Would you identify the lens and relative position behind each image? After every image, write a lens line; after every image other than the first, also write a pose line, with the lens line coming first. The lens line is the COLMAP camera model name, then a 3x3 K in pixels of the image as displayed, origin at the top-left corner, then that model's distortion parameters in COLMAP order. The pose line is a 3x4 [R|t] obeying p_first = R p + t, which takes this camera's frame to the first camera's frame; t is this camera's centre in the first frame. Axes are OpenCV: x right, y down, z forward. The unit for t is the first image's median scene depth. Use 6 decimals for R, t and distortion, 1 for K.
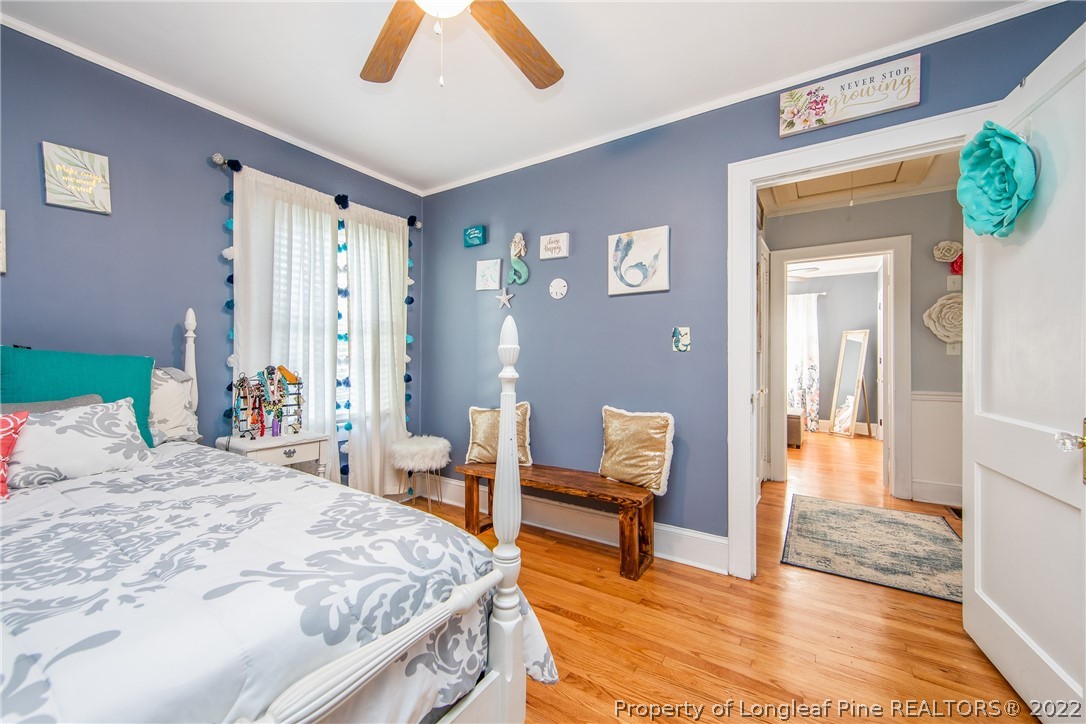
lens RADIAL K [[437.7, 0, 516.4], [0, 437.7, 358.7], [0, 0, 1]] dist [-0.005894, 0.001713]
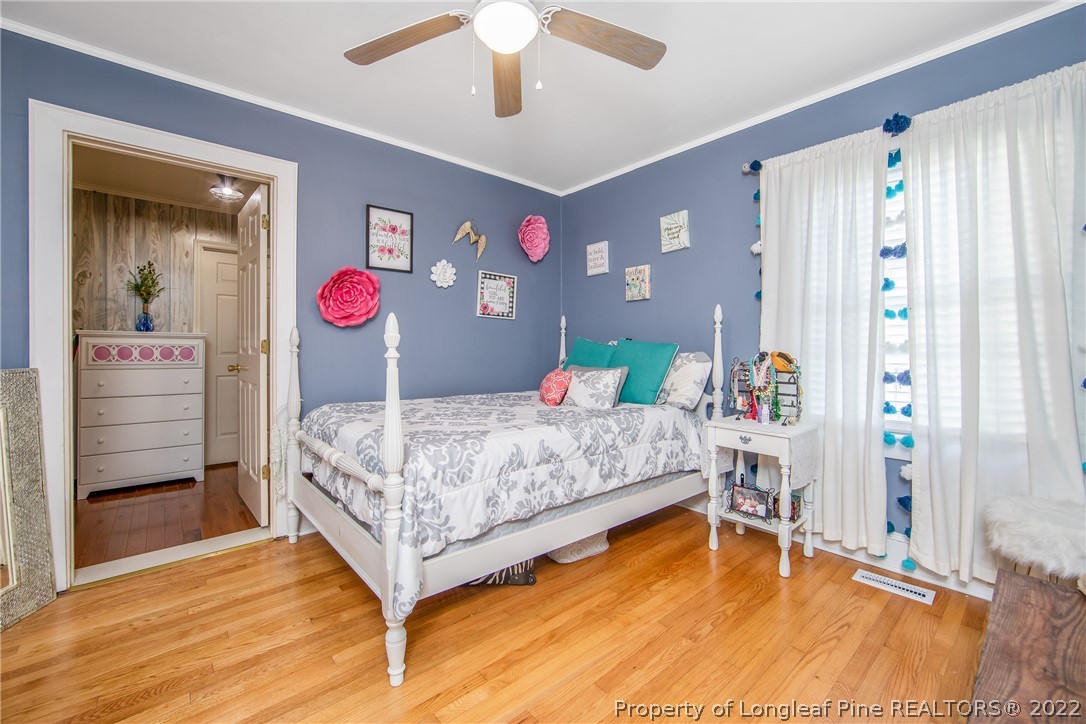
lens RADIAL K [[437.7, 0, 556.8], [0, 437.7, 345.1], [0, 0, 1]] dist [-0.005894, 0.001713]
pose [[-0.219471, -0.003837, -0.975611, 0.449631], [0.003058, 0.999985, -0.004621, 0.003348], [0.975614, -0.003998, -0.219456, 0.658645]]
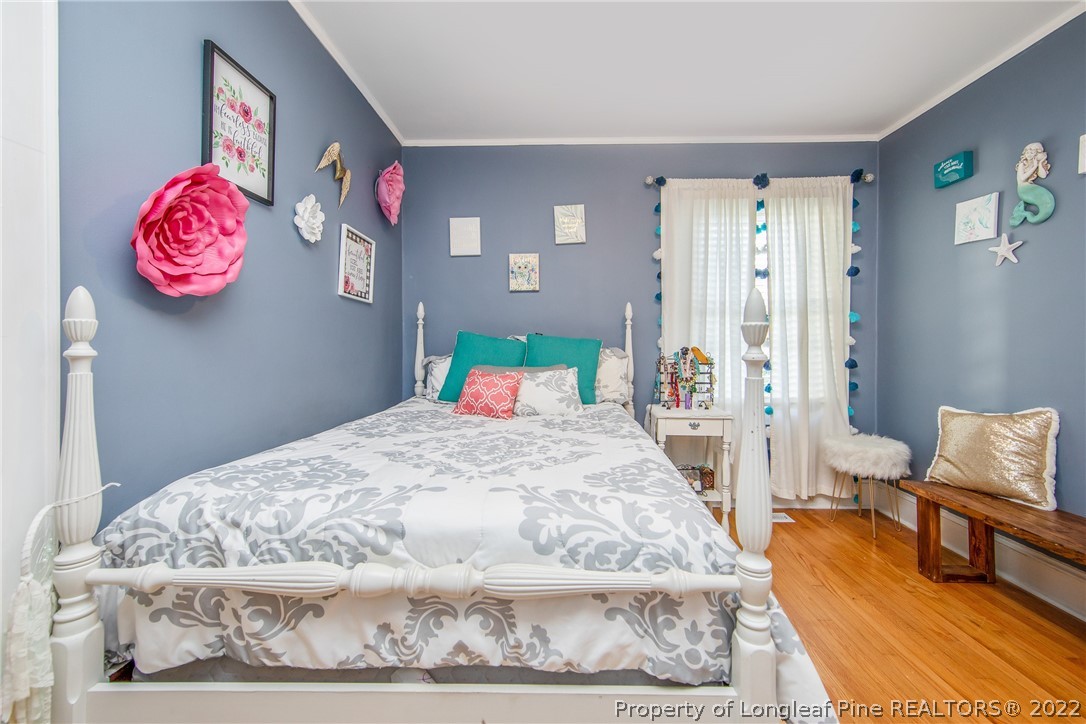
lens RADIAL K [[437.7, 0, 555.8], [0, 437.7, 341.7], [0, 0, 1]] dist [-0.005894, 0.001713]
pose [[0.554237, -0.002558, -0.832355, 0.175018], [0.002239, 0.999996, -0.001582, 0.002802], [0.832356, -0.000987, 0.554241, 0.073968]]
